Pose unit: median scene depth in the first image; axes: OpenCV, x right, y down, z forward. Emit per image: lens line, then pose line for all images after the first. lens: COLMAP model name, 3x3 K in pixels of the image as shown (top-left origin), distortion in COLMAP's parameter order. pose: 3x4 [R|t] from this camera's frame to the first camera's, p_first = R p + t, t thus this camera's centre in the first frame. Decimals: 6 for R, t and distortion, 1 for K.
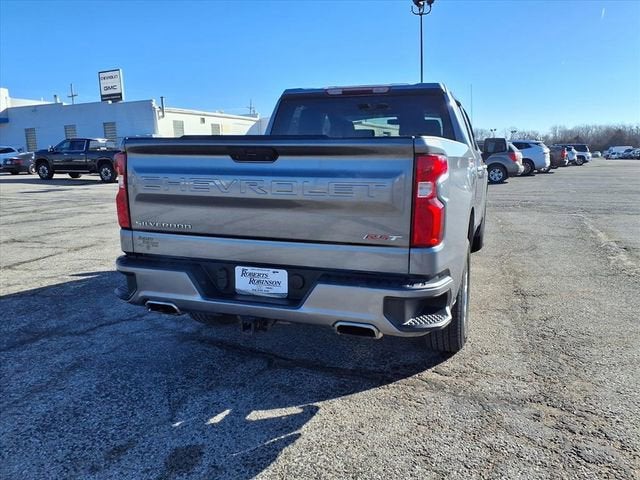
lens RADIAL K [[519.0, 0, 320.0], [0, 519.0, 240.0], [0, 0, 1]] dist [0.060558, -0.092682]
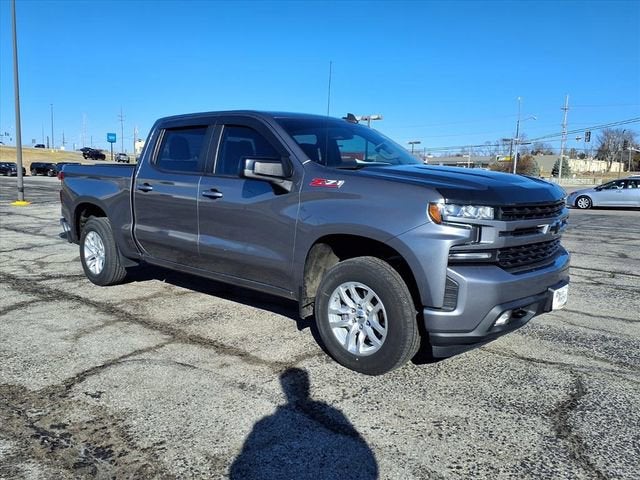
lens RADIAL K [[519.0, 0, 320.0], [0, 519.0, 240.0], [0, 0, 1]] dist [0.060558, -0.092682]
pose [[-0.380586, 0.127050, -0.915976, 1.878104], [-0.166235, 0.964982, 0.202918, -0.494762], [0.909681, 0.229495, -0.346139, 2.720656]]
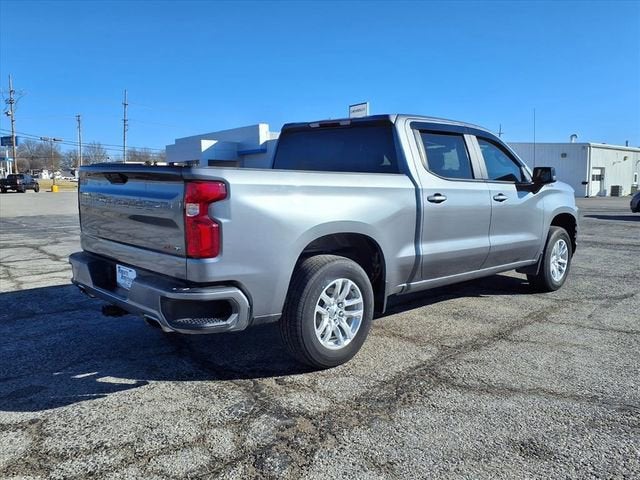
lens RADIAL K [[519.0, 0, 320.0], [0, 519.0, 240.0], [0, 0, 1]] dist [0.060558, -0.092682]
pose [[0.892227, 0.068558, -0.446353, 0.838962], [-0.090916, 0.995441, -0.028838, -0.016834], [0.442341, 0.066311, 0.894392, 0.050605]]
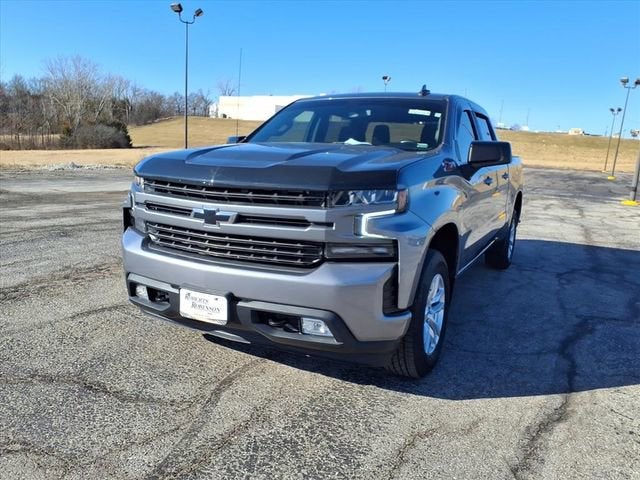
lens RADIAL K [[519.0, 0, 320.0], [0, 519.0, 240.0], [0, 0, 1]] dist [0.060558, -0.092682]
pose [[-0.988649, -0.064334, 0.135771, 0.203295], [-0.015443, 0.942410, 0.334104, -0.647529], [-0.149446, 0.328215, -0.932706, 3.667270]]
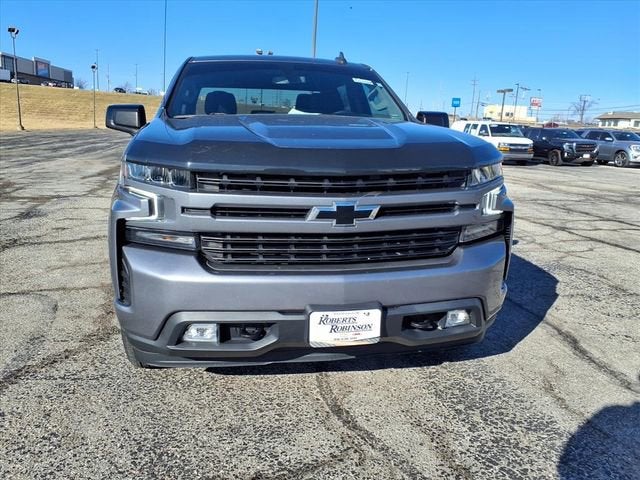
lens RADIAL K [[519.0, 0, 320.0], [0, 519.0, 240.0], [0, 0, 1]] dist [0.060558, -0.092682]
pose [[-0.862500, 0.091727, -0.497674, 0.944294], [-0.105308, 0.929374, 0.353799, -0.592531], [0.494978, 0.357561, -0.791926, 3.381242]]
